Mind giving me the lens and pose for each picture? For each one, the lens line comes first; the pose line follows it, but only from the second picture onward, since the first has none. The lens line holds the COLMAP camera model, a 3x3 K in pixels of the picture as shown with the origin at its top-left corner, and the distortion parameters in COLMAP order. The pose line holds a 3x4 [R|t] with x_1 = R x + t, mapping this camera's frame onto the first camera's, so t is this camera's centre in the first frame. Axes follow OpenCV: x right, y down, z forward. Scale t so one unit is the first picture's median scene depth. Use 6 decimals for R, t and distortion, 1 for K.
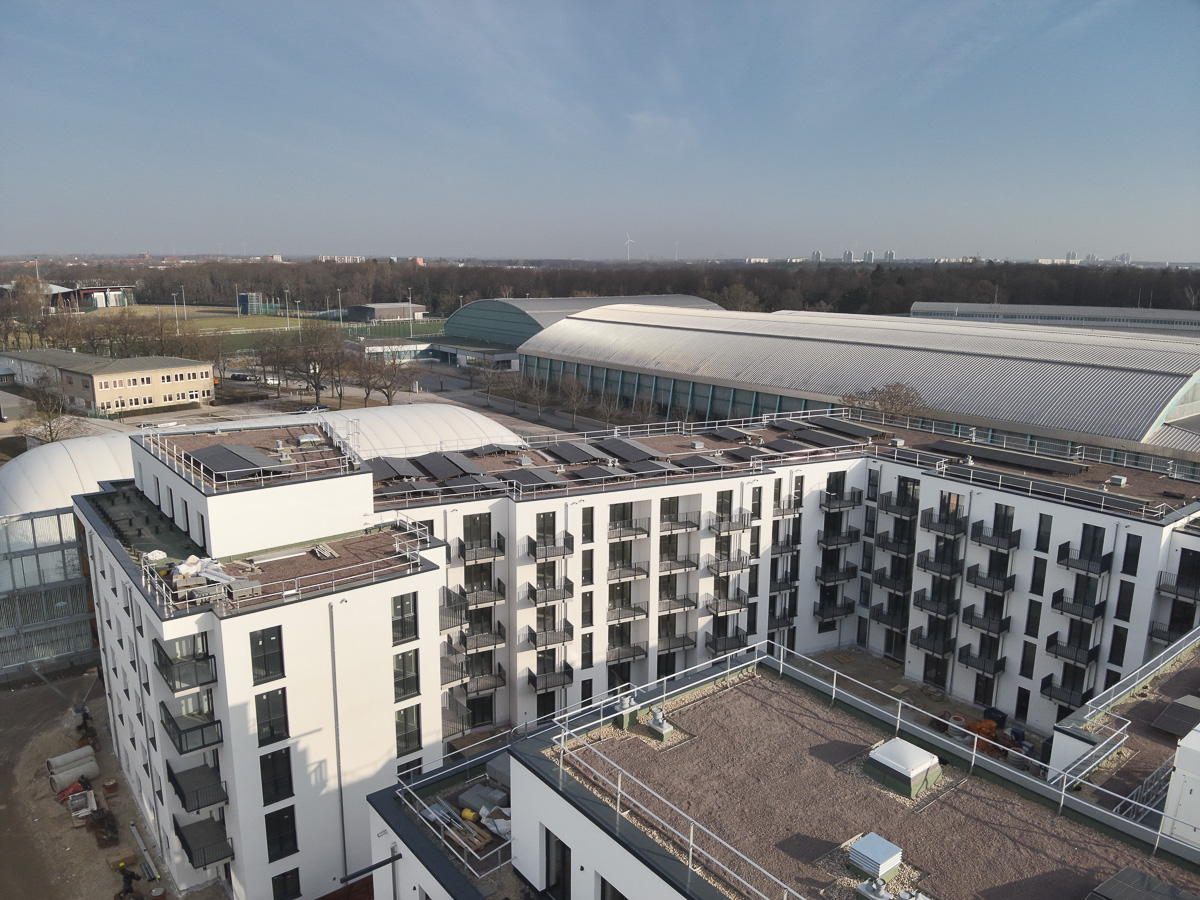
lens RADIAL K [[871.0, 0, 597.4], [0, 871.0, 453.9], [0, 0, 1]] dist [0.091501, -0.177897]
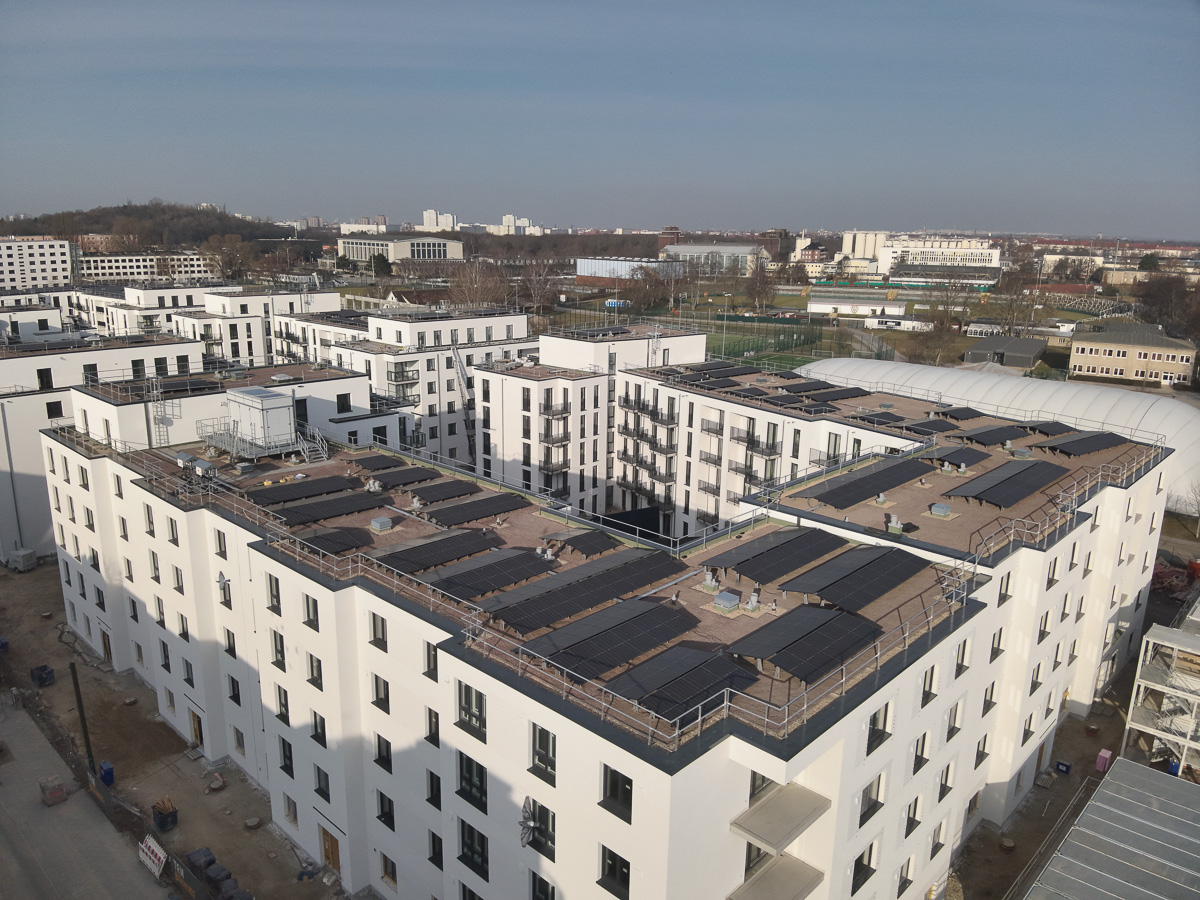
lens RADIAL K [[871.0, 0, 603.7], [0, 871.0, 451.6], [0, 0, 1]] dist [0.091501, -0.177897]
pose [[0.159598, 0.241412, -0.957209, 1.327771], [-0.229754, 0.952095, 0.201814, -0.117762], [0.960074, 0.187714, 0.207418, 0.533106]]
